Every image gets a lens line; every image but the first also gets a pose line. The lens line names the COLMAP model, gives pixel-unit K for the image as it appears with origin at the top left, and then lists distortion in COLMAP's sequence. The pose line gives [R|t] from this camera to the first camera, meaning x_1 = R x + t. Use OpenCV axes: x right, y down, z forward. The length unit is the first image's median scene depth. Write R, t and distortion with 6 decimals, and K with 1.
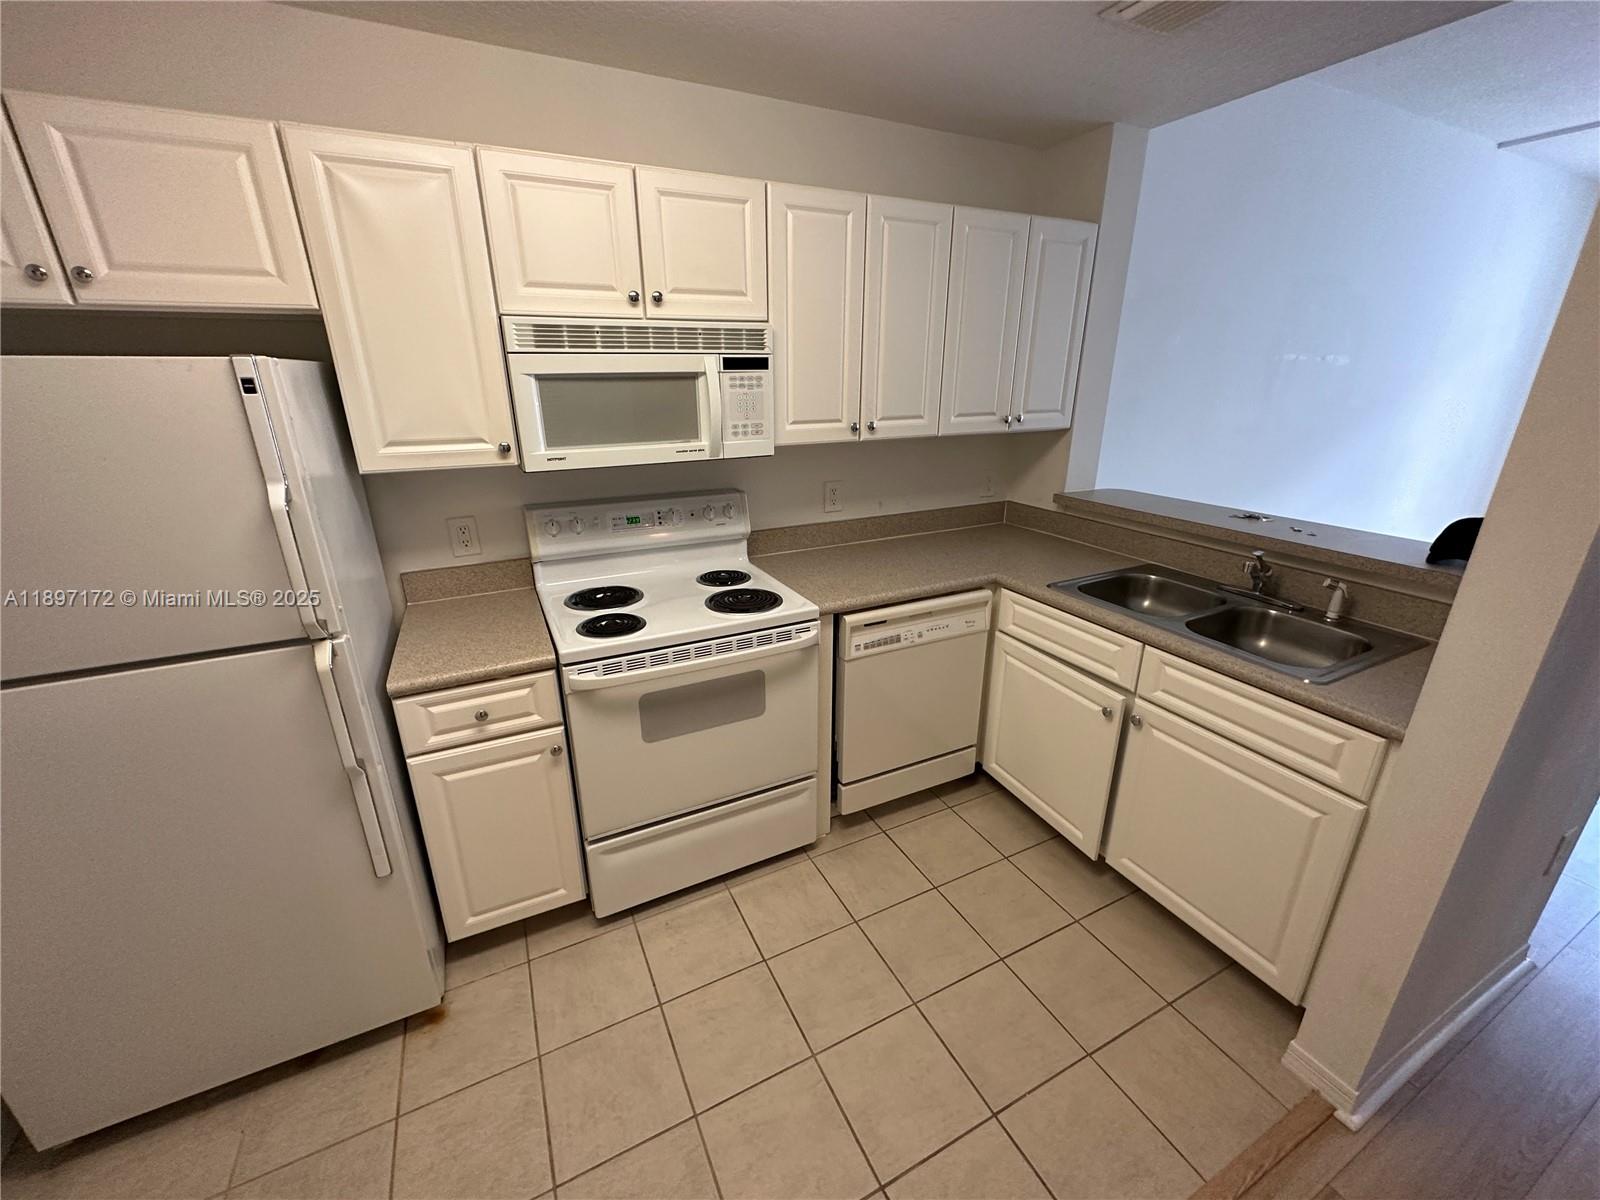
lens RADIAL K [[636.6, 0, 798.5], [0, 636.6, 598.1], [0, 0, 1]] dist [-0.000966, -0.000164]
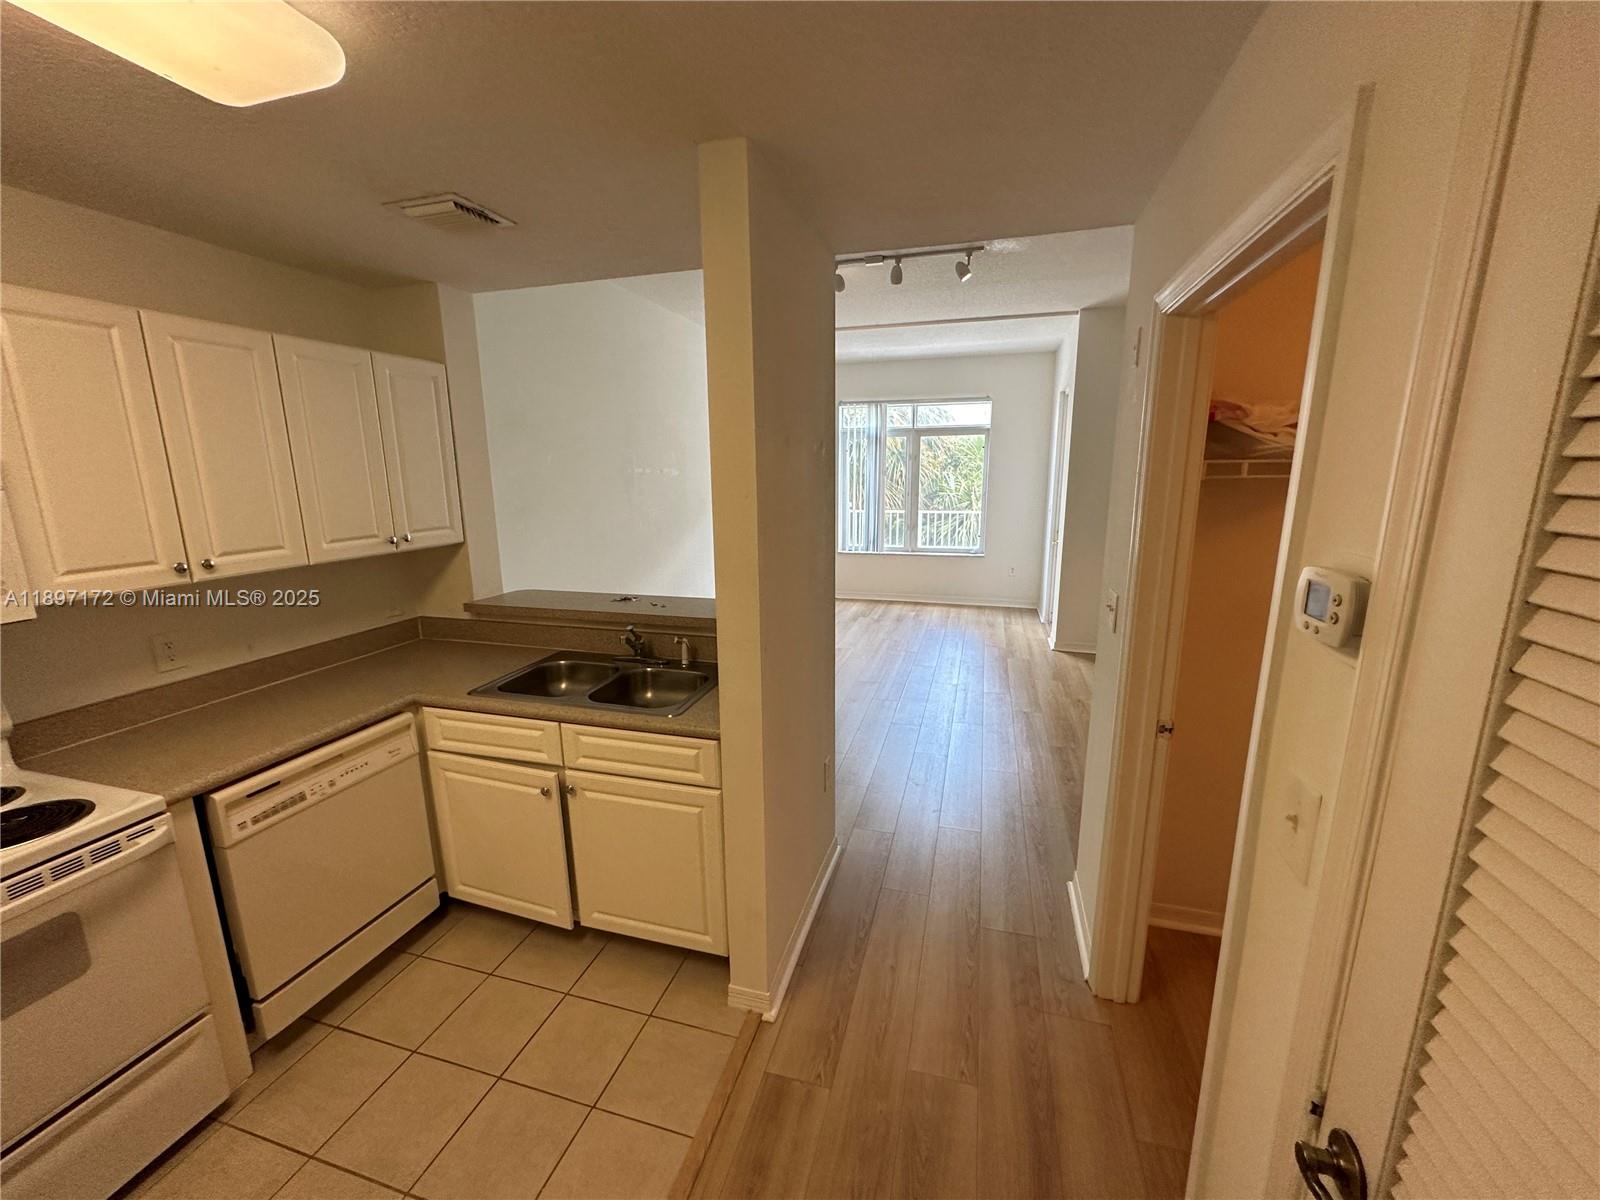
lens RADIAL K [[636.6, 0, 798.5], [0, 636.6, 598.1], [0, 0, 1]] dist [-0.000966, -0.000164]
pose [[0.678108, -0.150936, 0.719297, 0.032720], [0.252417, 0.966983, -0.035054, 0.002759], [-0.690257, 0.205333, 0.693818, -0.128272]]
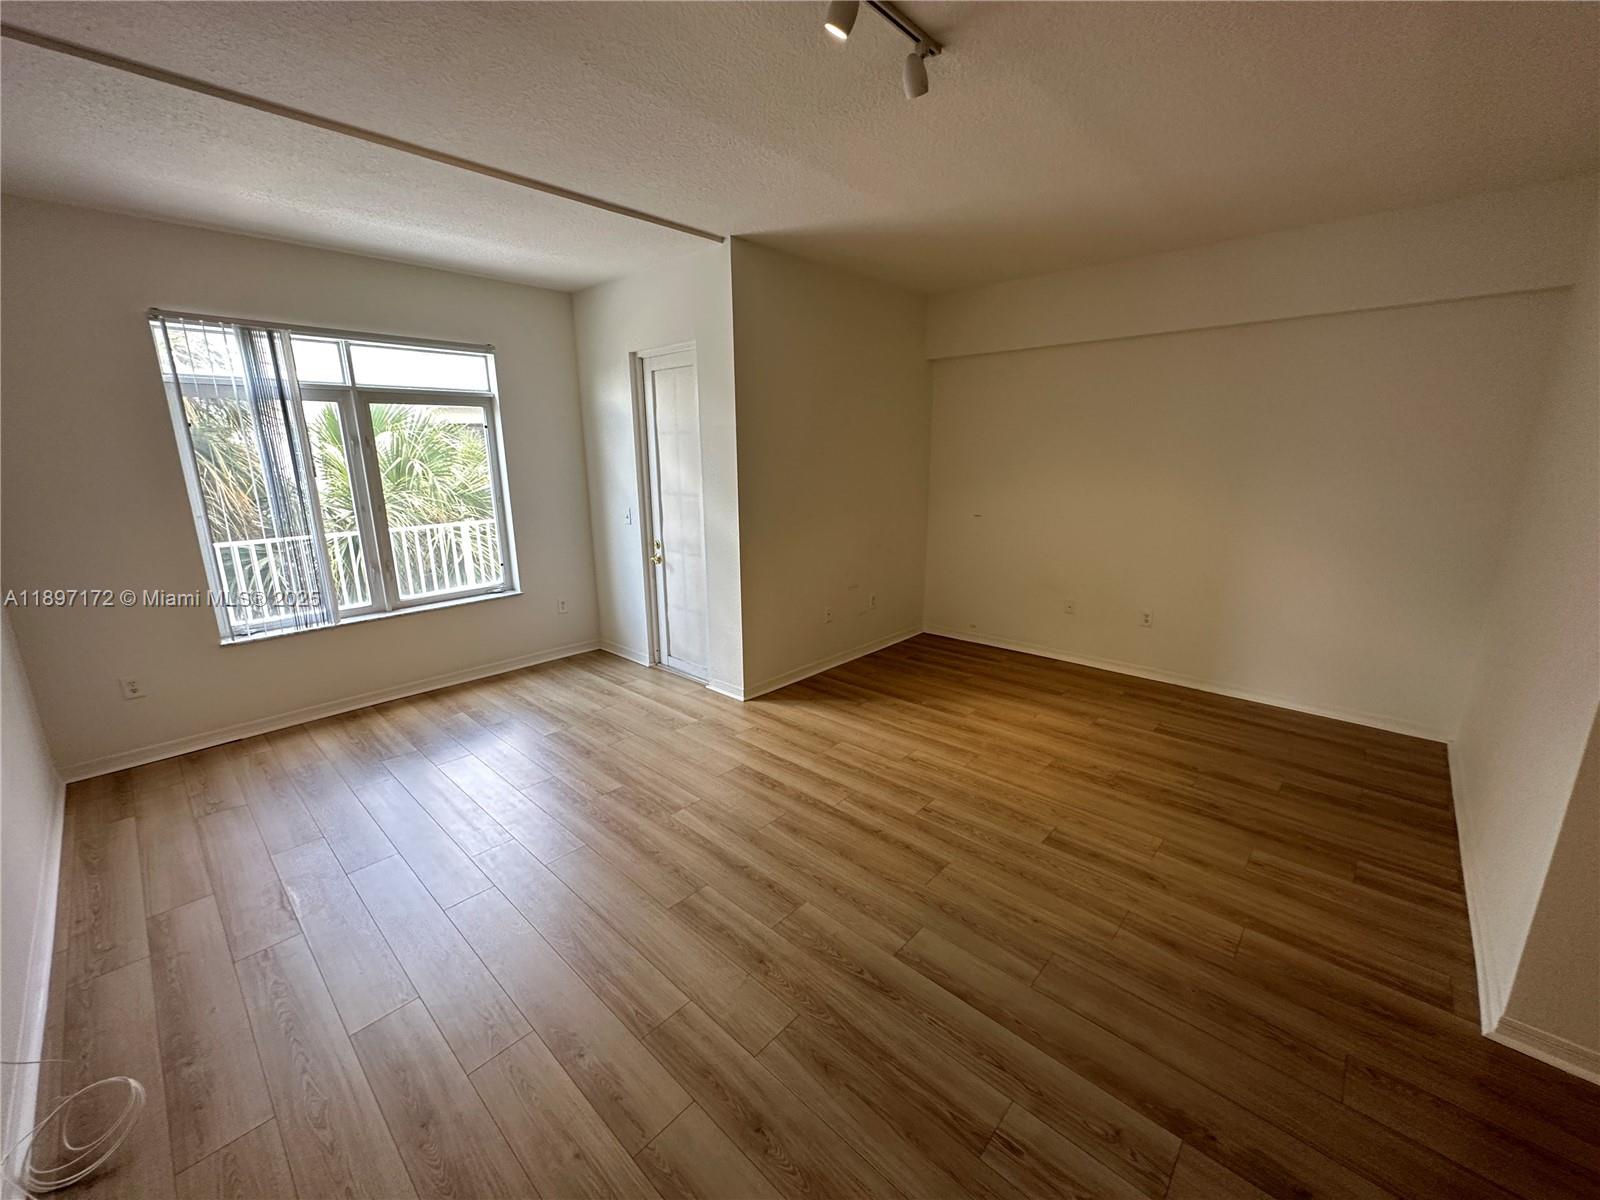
lens RADIAL K [[636.6, 0, 798.5], [0, 636.6, 598.1], [0, 0, 1]] dist [-0.000966, -0.000164]
pose [[-0.352901, -0.211793, 0.911375, 0.808520], [0.320935, 0.887553, 0.330529, -0.517891], [-0.878898, 0.409136, -0.245247, 1.259106]]
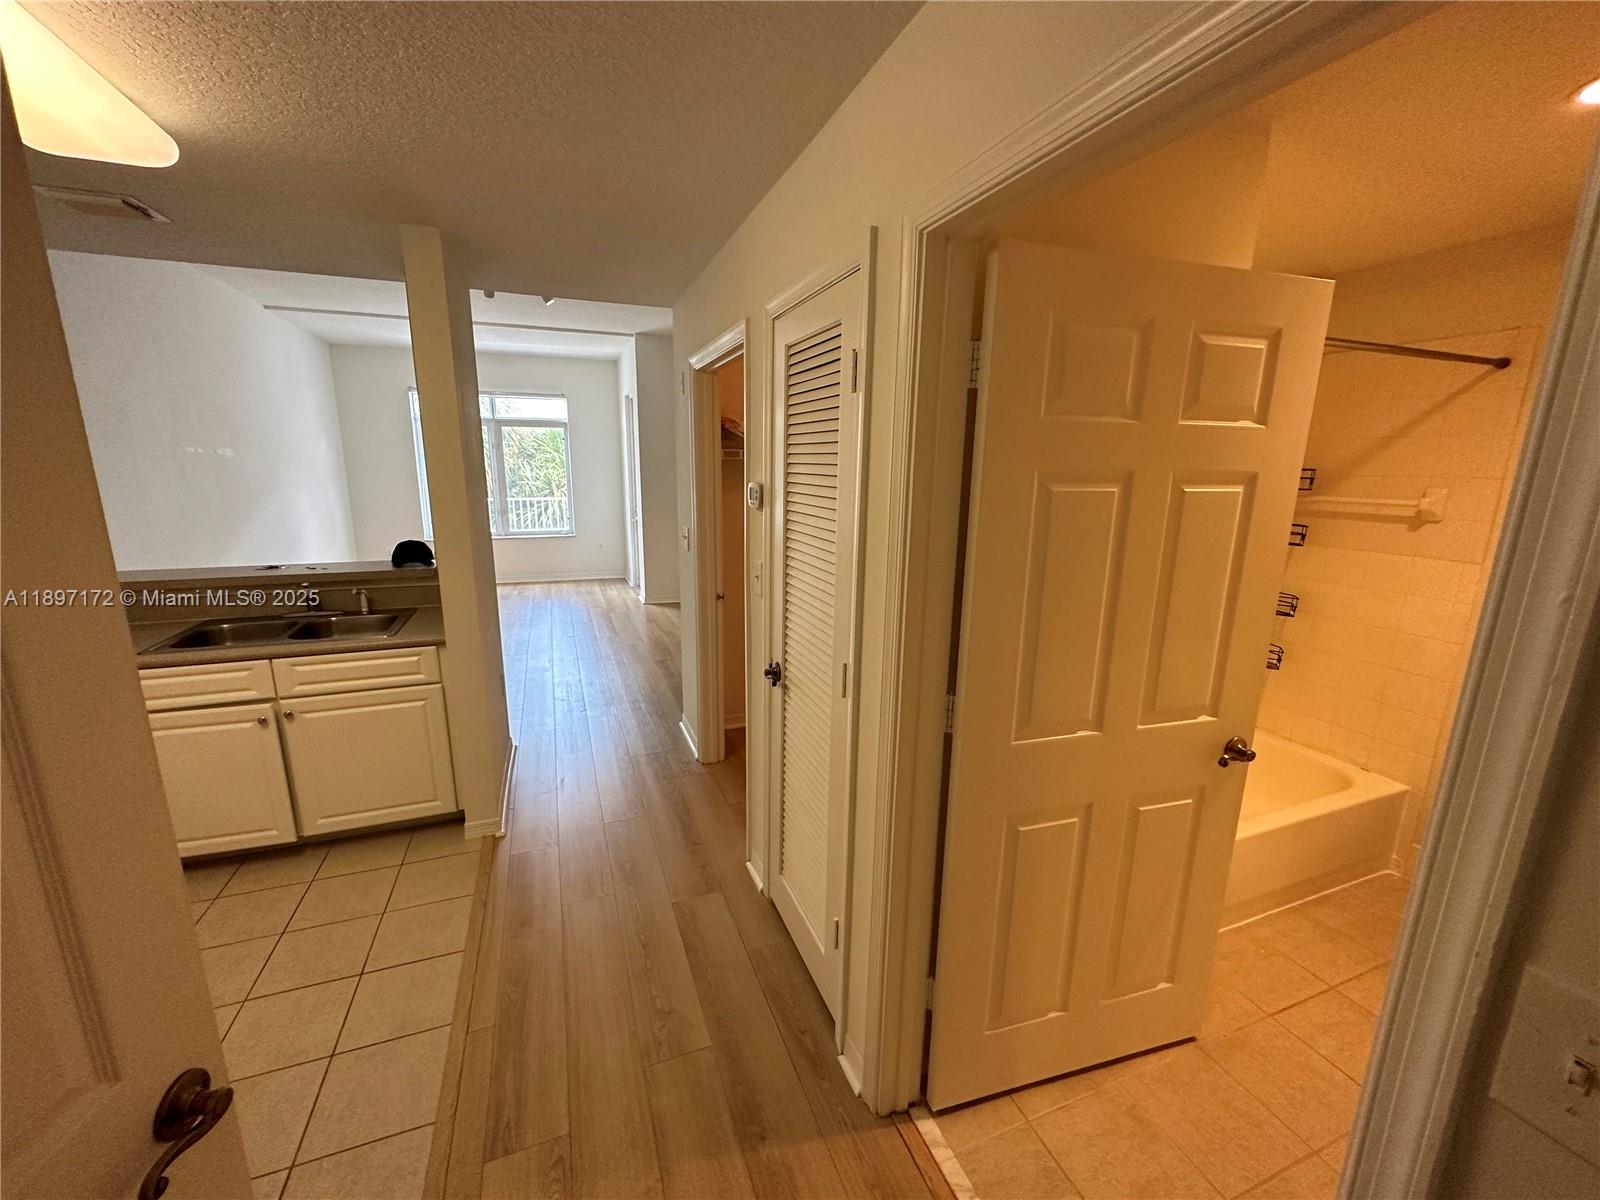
lens RADIAL K [[636.6, 0, 798.5], [0, 636.6, 598.1], [0, 0, 1]] dist [-0.000966, -0.000164]
pose [[0.094840, -0.204321, 0.974299, -0.544333], [0.322595, 0.932205, 0.164091, 0.076668], [-0.941774, 0.298741, 0.154323, -0.259295]]
